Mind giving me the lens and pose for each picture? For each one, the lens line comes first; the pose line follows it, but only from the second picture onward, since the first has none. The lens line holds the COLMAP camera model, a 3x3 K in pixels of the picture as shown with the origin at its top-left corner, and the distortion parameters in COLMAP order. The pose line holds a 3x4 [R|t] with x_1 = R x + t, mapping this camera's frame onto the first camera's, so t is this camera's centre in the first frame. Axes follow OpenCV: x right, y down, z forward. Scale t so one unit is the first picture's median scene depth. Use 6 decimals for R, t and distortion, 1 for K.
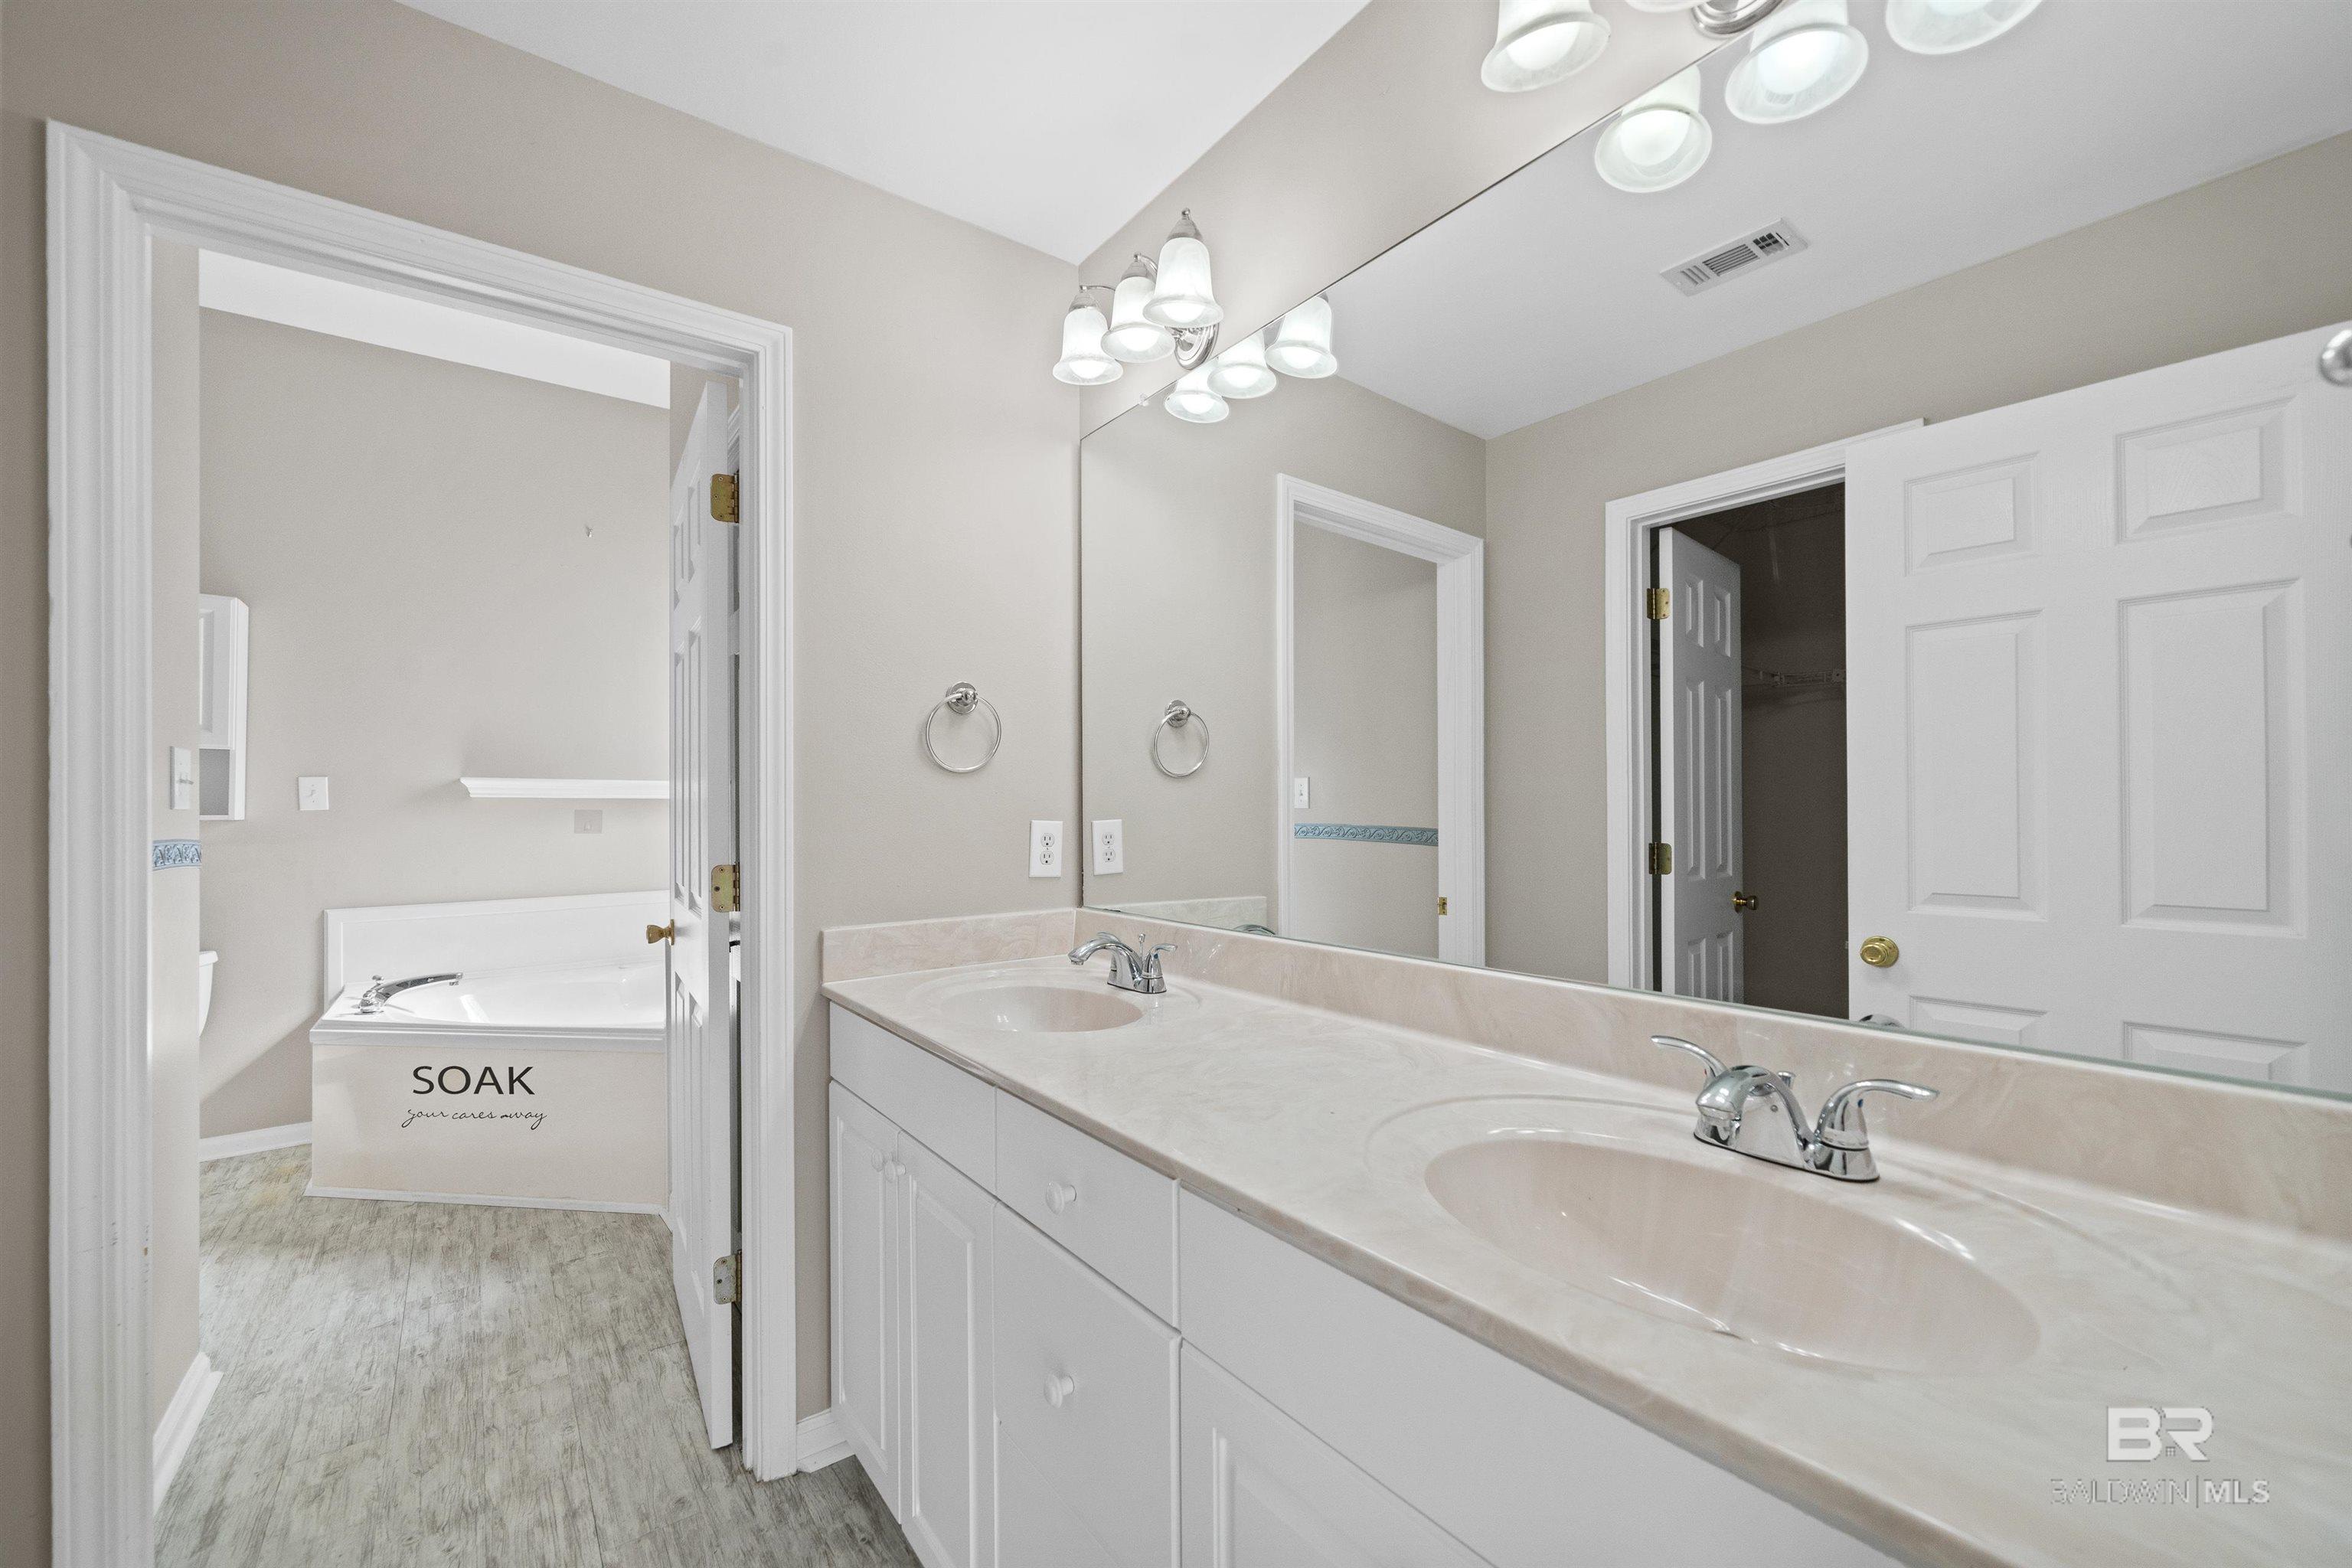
lens RADIAL K [[949.6, 0, 1174.8], [0, 949.6, 808.1], [0, 0, 1]] dist [0.001388, -0.000960]
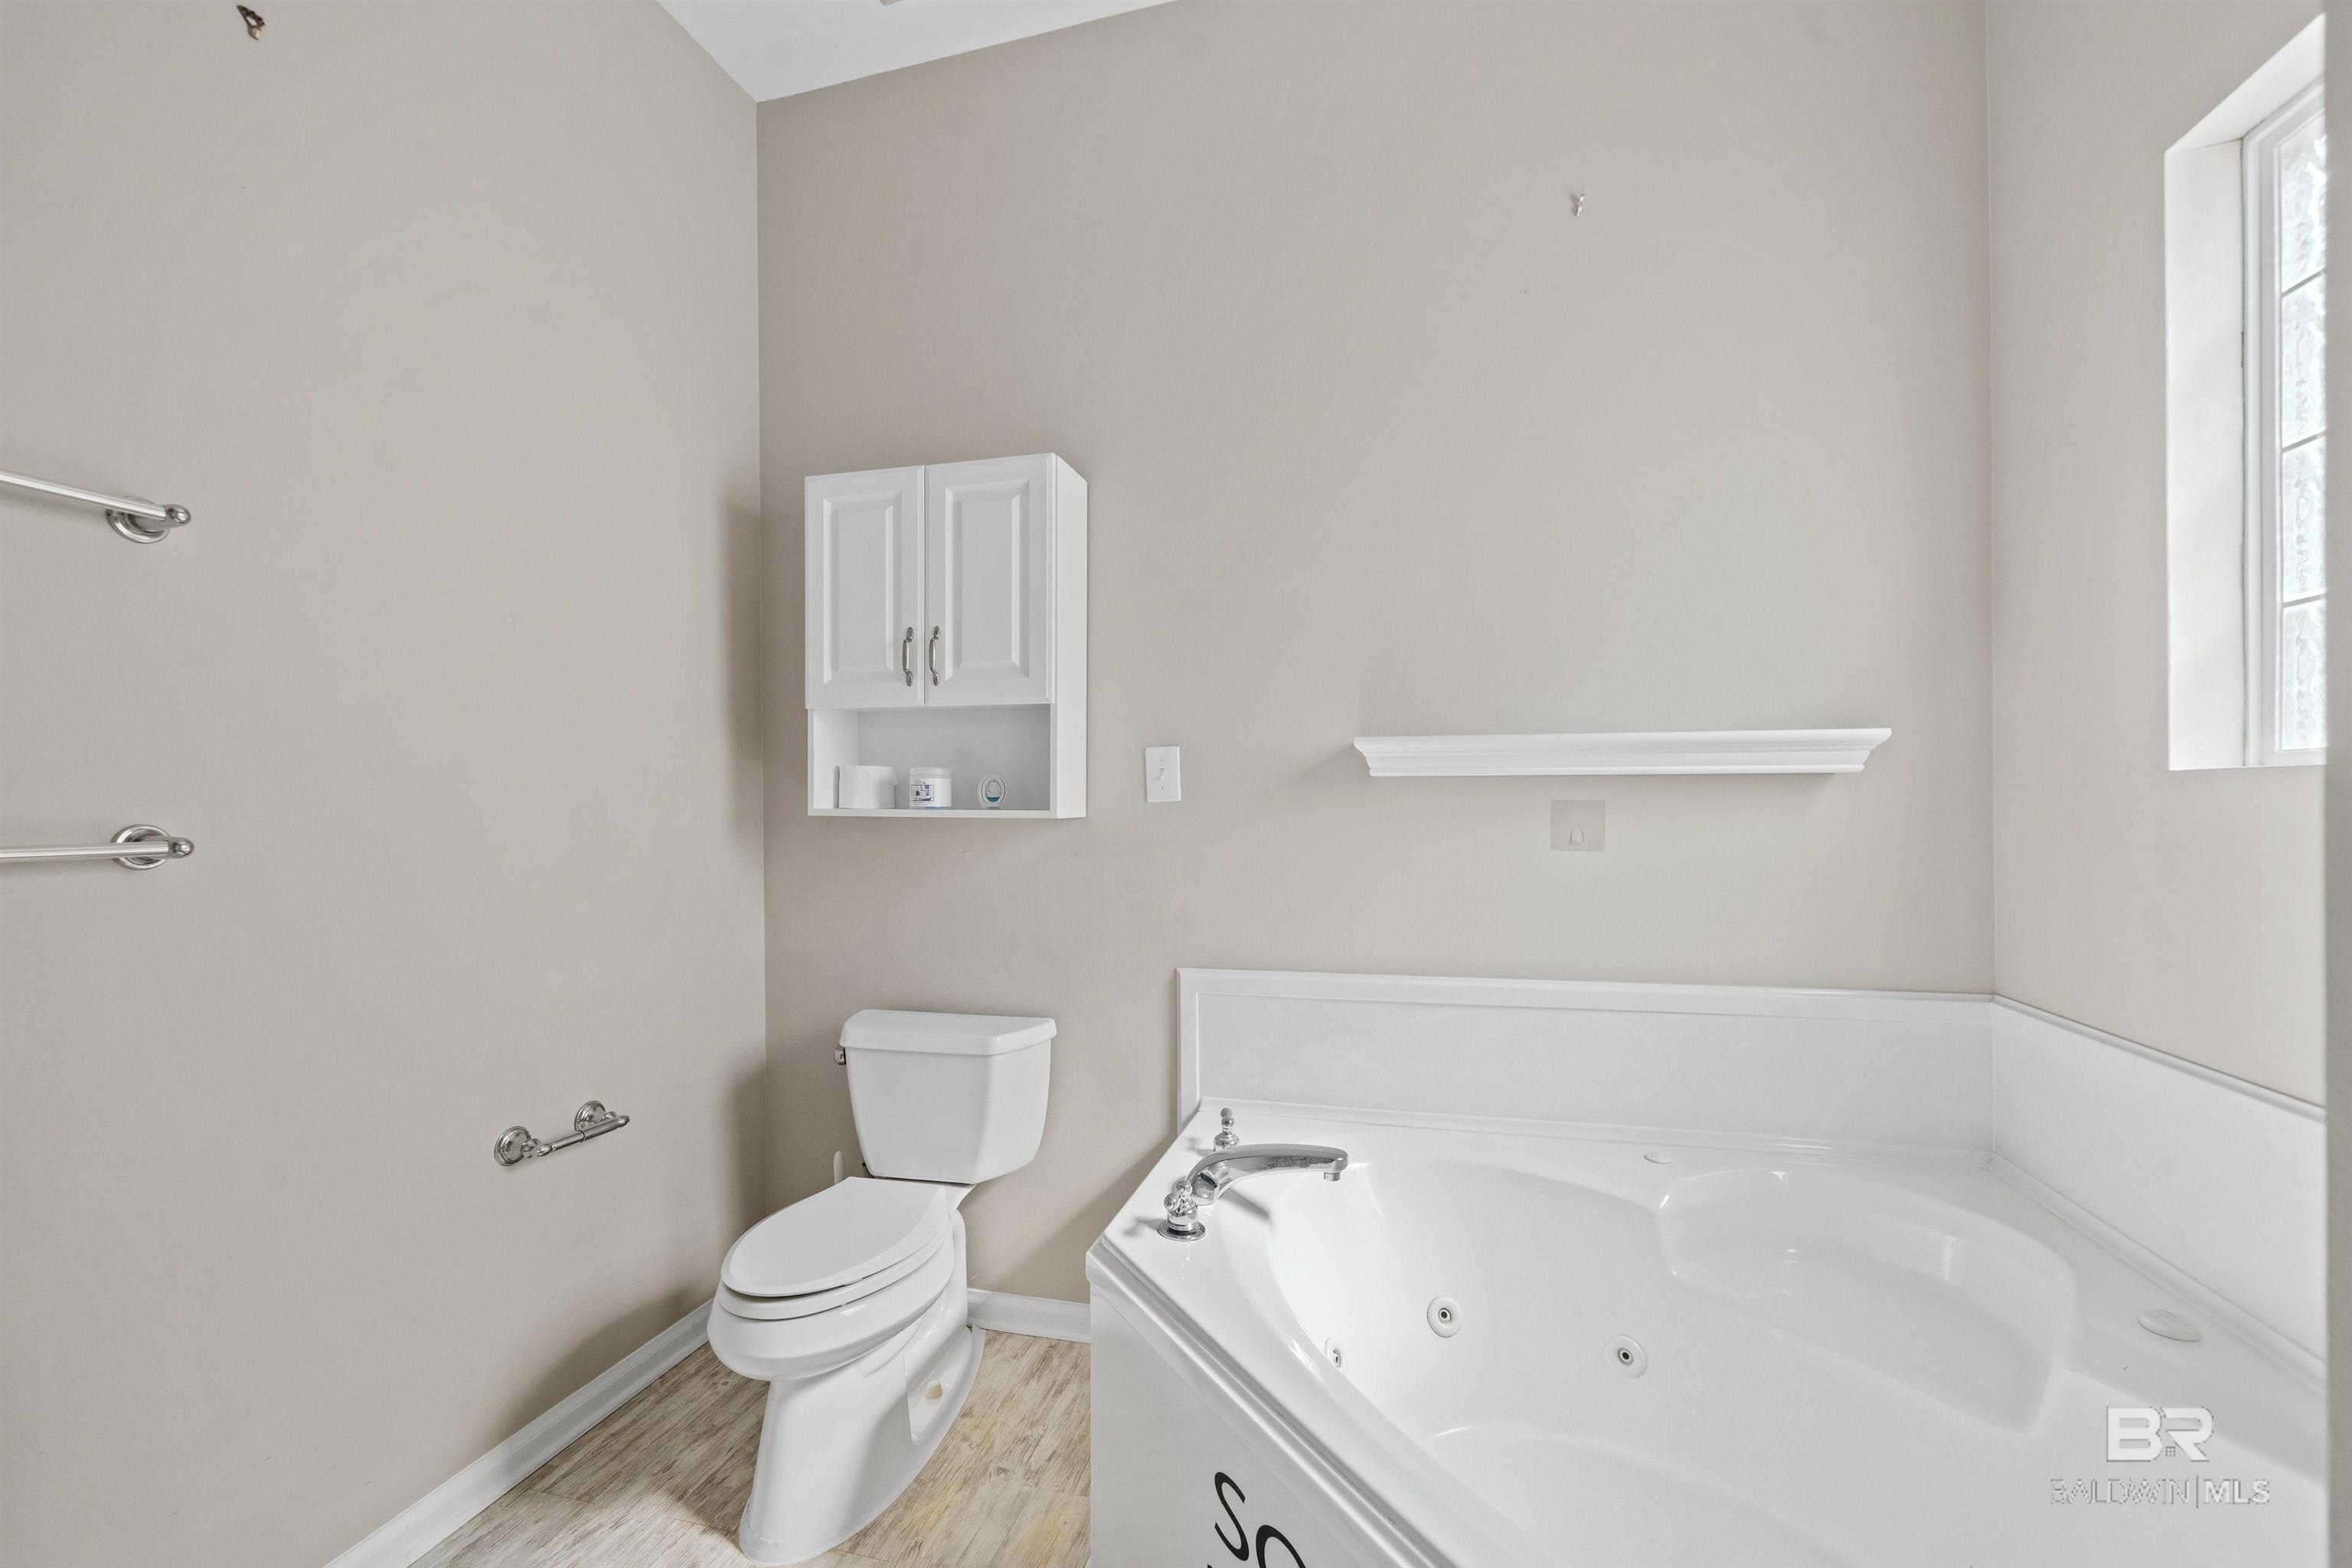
lens RADIAL K [[949.6, 0, 1178.7], [0, 949.6, 784.7], [0, 0, 1]] dist [0.001388, -0.000960]
pose [[0.616902, -0.005350, -0.787022, -0.422112], [0.009346, 0.999956, 0.000528, -0.008388], [0.786984, -0.007681, 0.616925, 0.632032]]
